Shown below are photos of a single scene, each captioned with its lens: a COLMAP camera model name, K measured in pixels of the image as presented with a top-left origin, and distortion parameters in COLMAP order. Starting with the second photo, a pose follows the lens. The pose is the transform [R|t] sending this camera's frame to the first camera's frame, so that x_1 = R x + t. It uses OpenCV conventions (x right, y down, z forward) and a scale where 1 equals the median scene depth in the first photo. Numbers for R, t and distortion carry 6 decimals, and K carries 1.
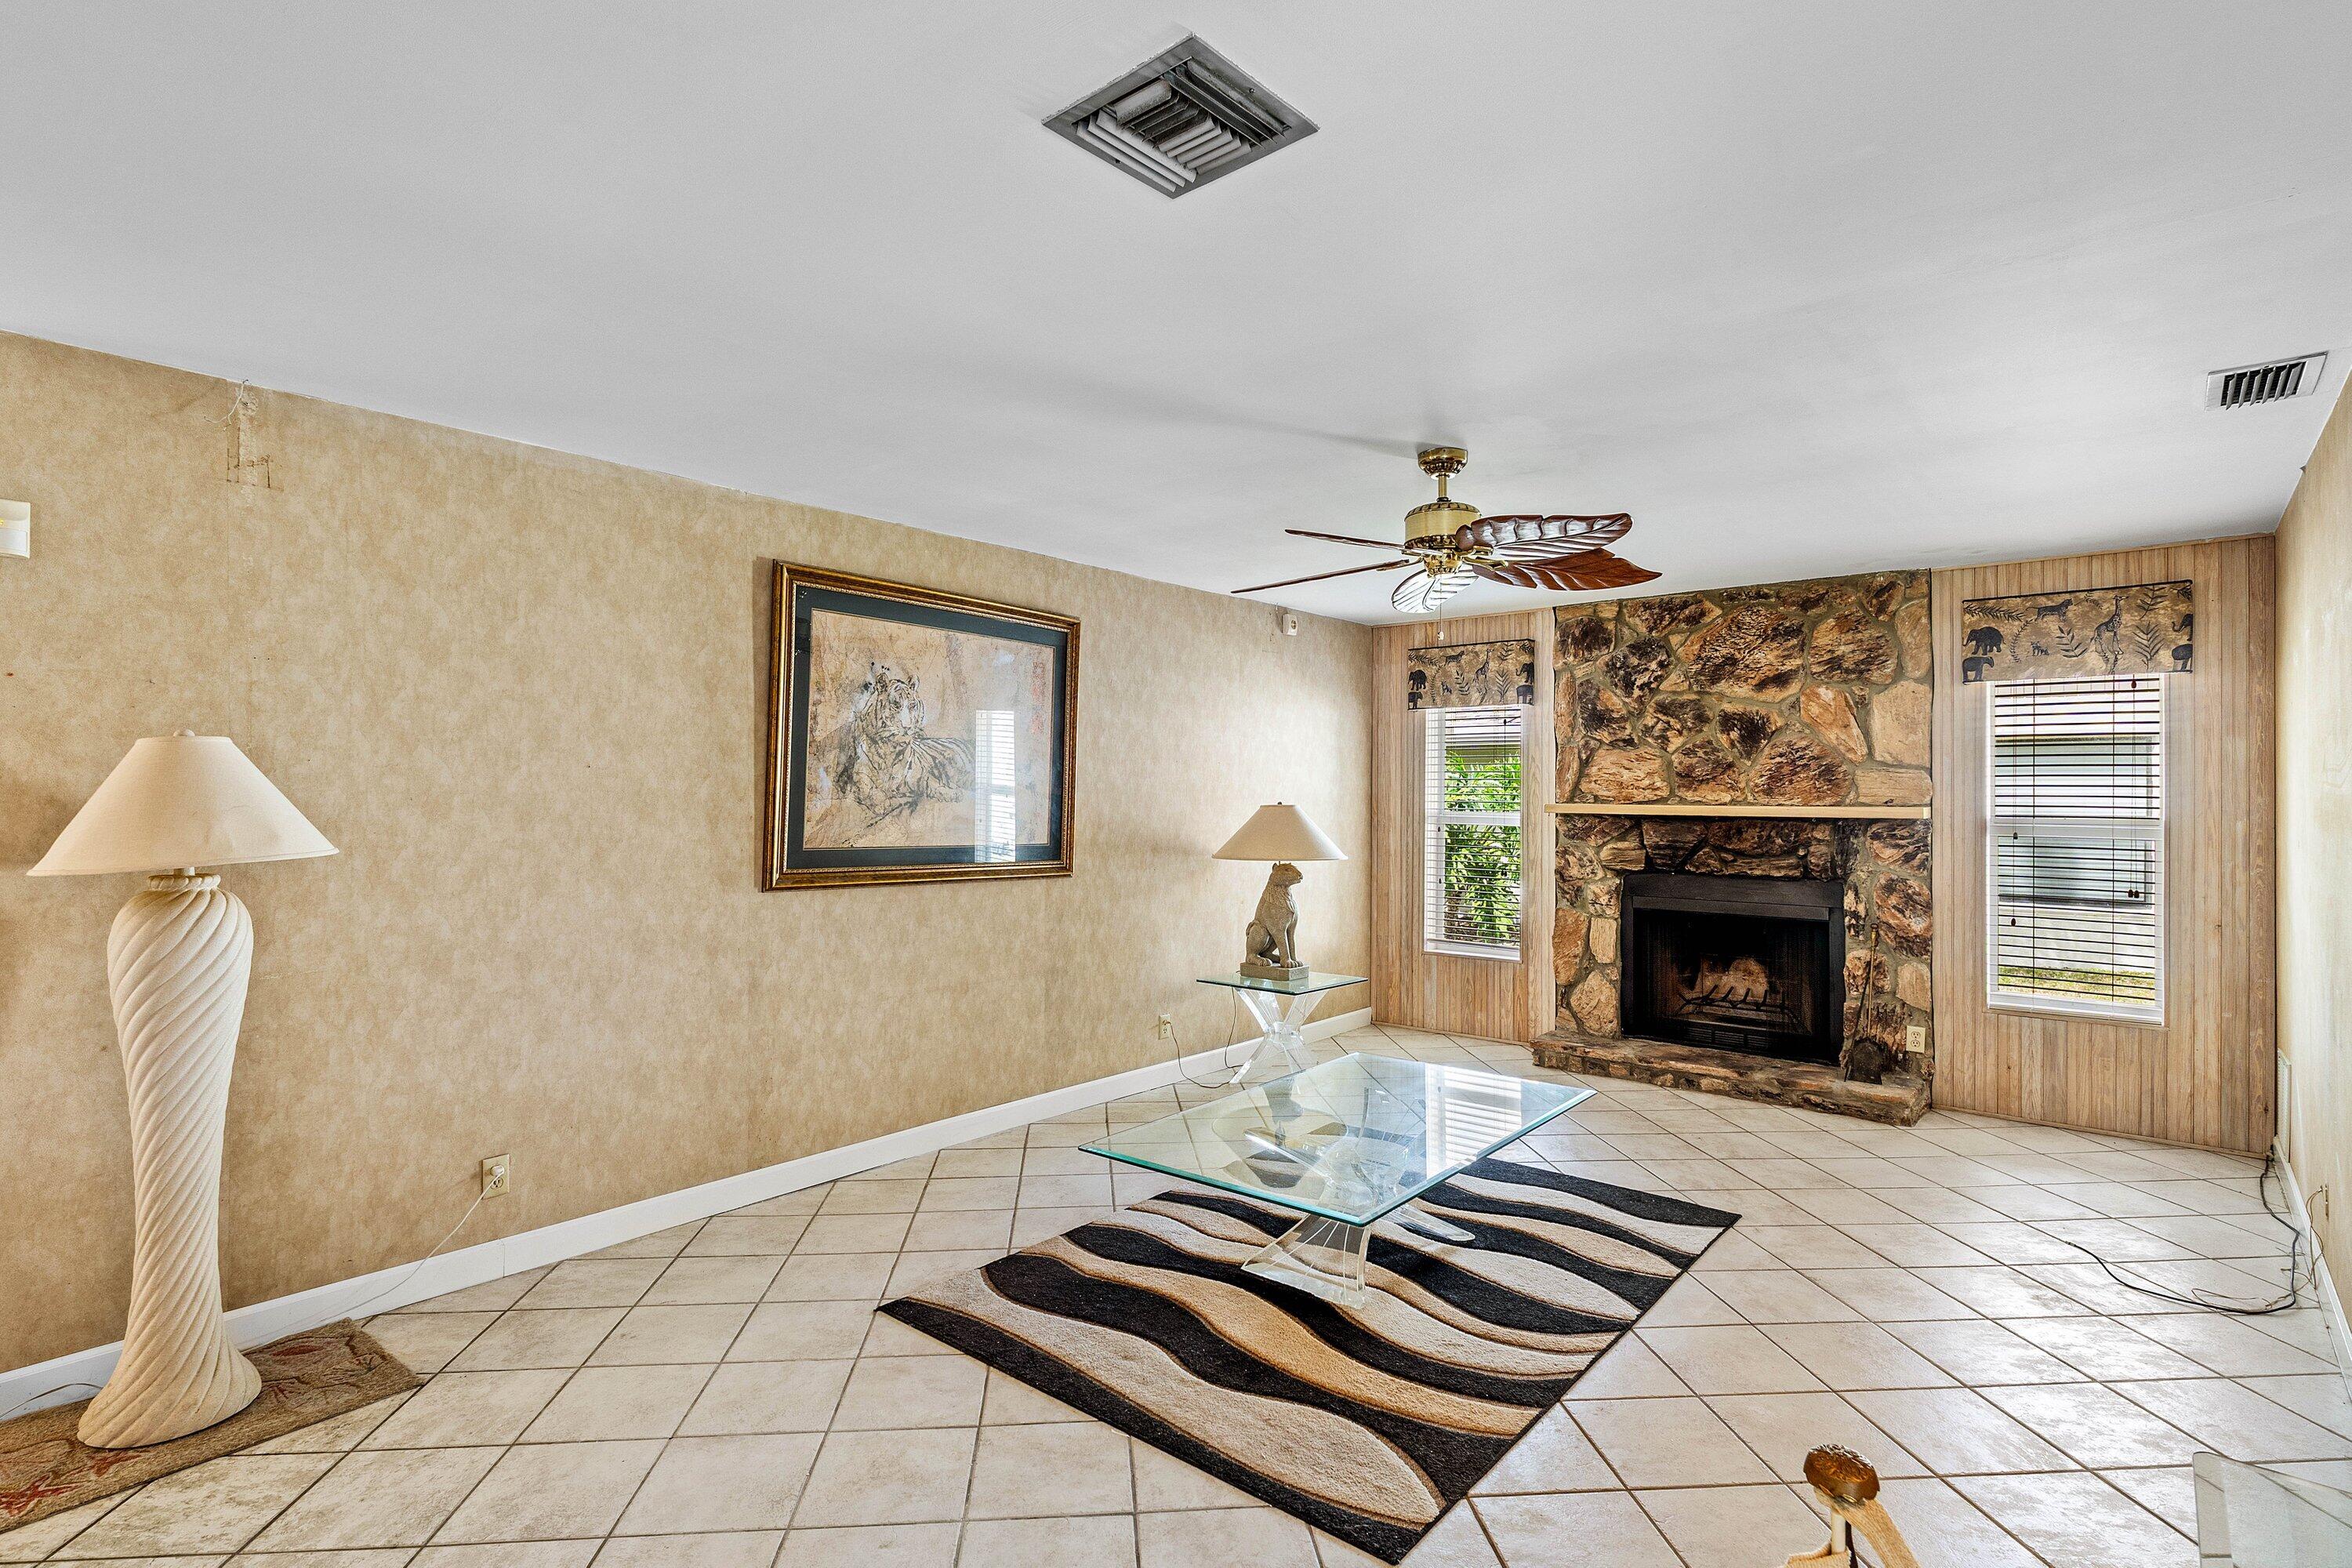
lens RADIAL K [[1147.4, 0, 1173.5], [0, 1147.4, 779.8], [0, 0, 1]] dist [0.004978, -0.000224]
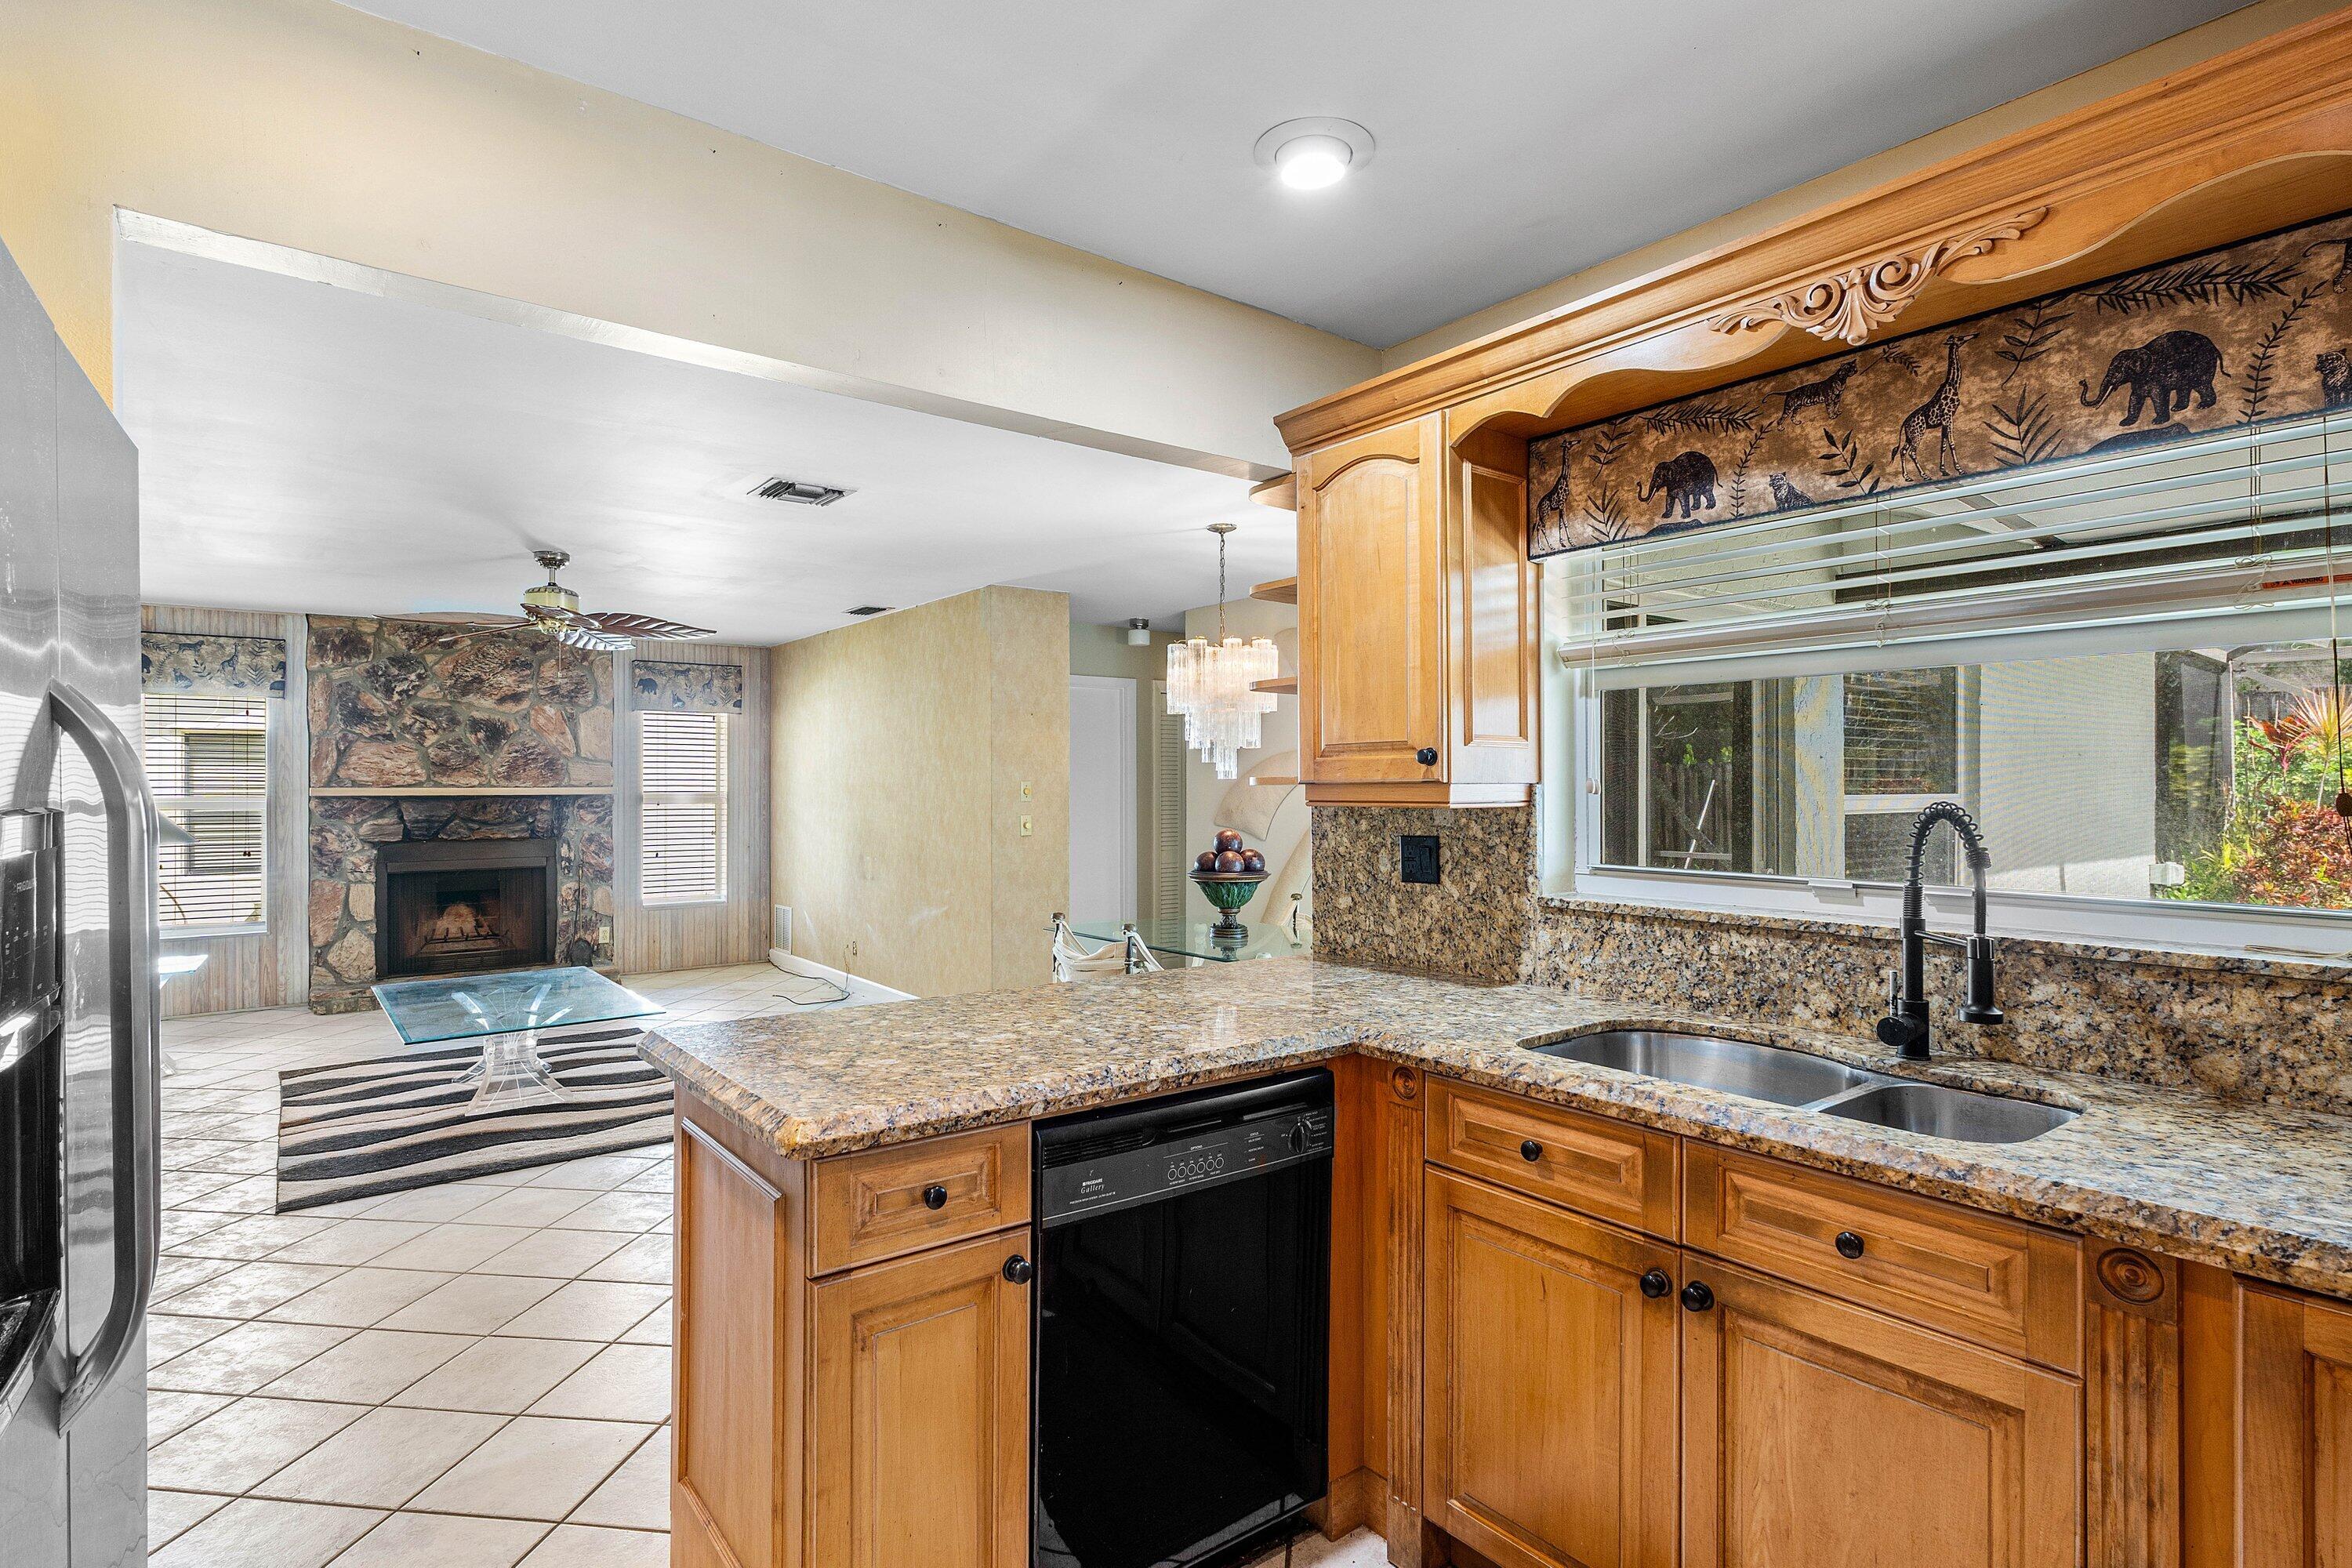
lens RADIAL K [[1147.4, 0, 1173.5], [0, 1147.4, 779.8], [0, 0, 1]] dist [0.004978, -0.000224]
pose [[0.207057, -0.000752, 0.978329, -0.785879], [-0.006712, 0.999975, 0.002189, 0.005721], [-0.978306, -0.007020, 0.207047, -0.089858]]
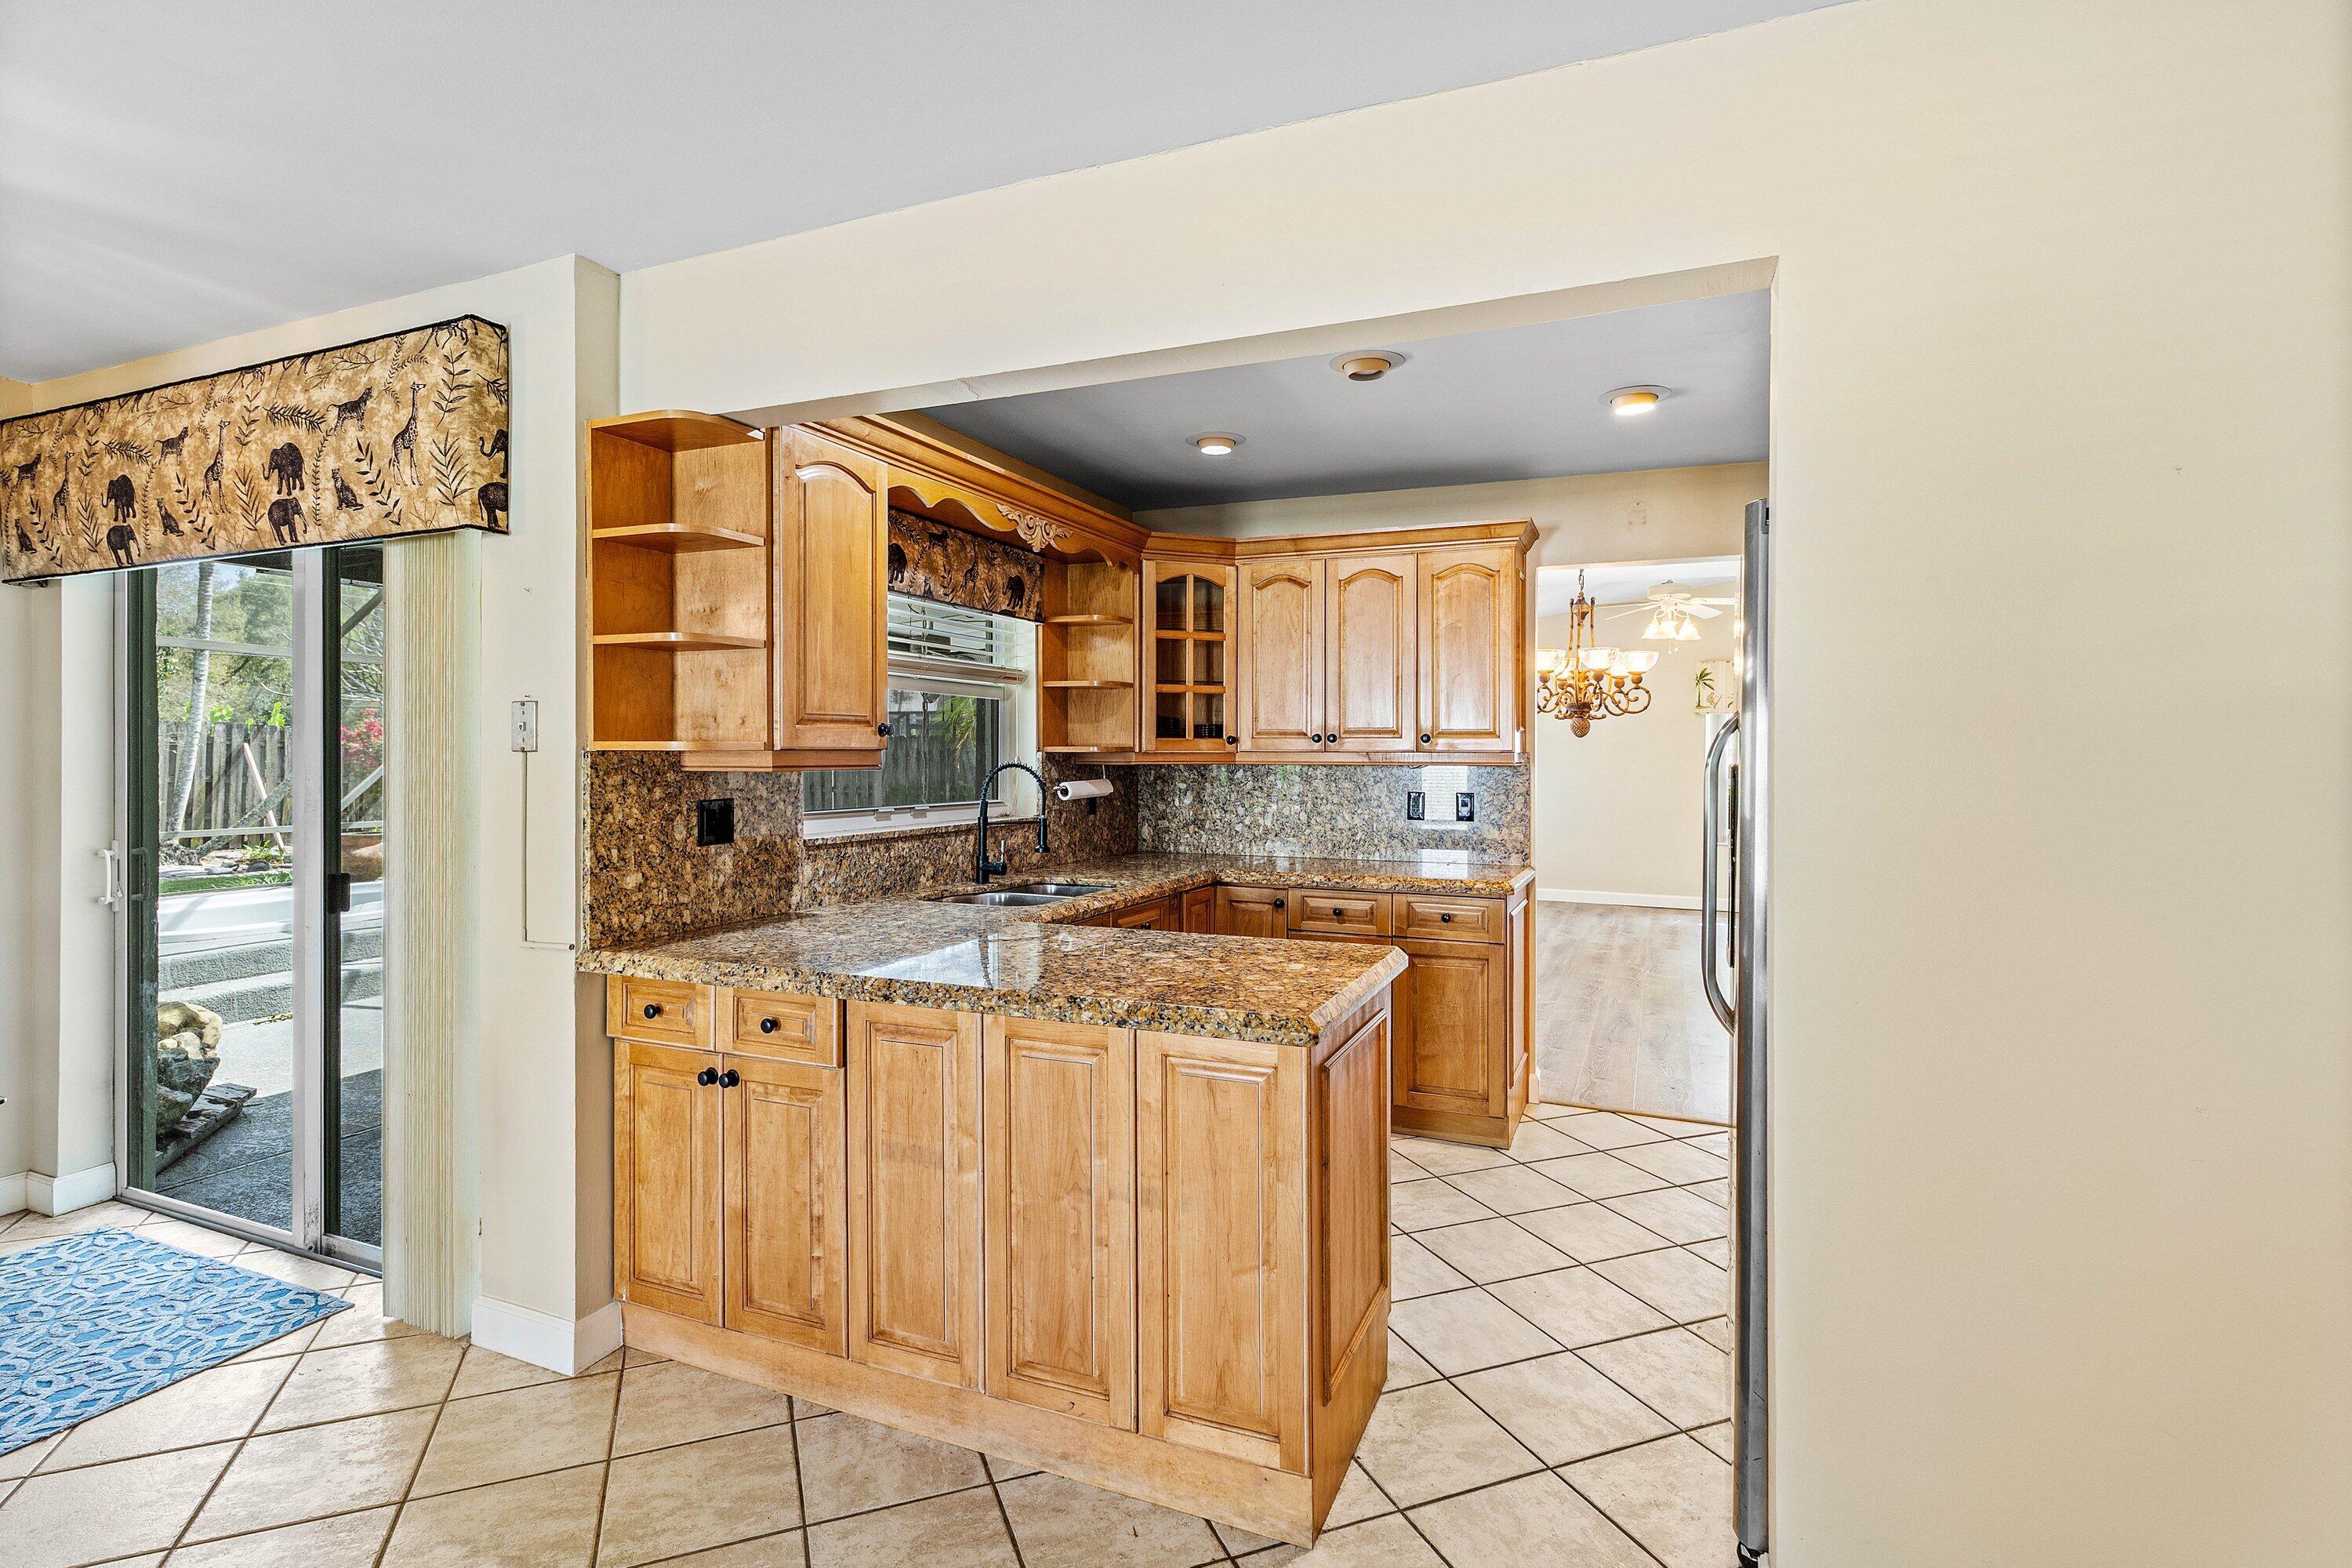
lens RADIAL K [[1143.0, 0, 1158.2], [0, 1143.0, 758.6], [0, 0, 1]] dist [-0.004448, -0.000733]
pose [[-0.959967, -0.008383, -0.279987, -0.267903], [-0.006417, 0.999948, -0.007939, 0.015699], [0.280039, -0.005825, -0.959971, 0.530216]]
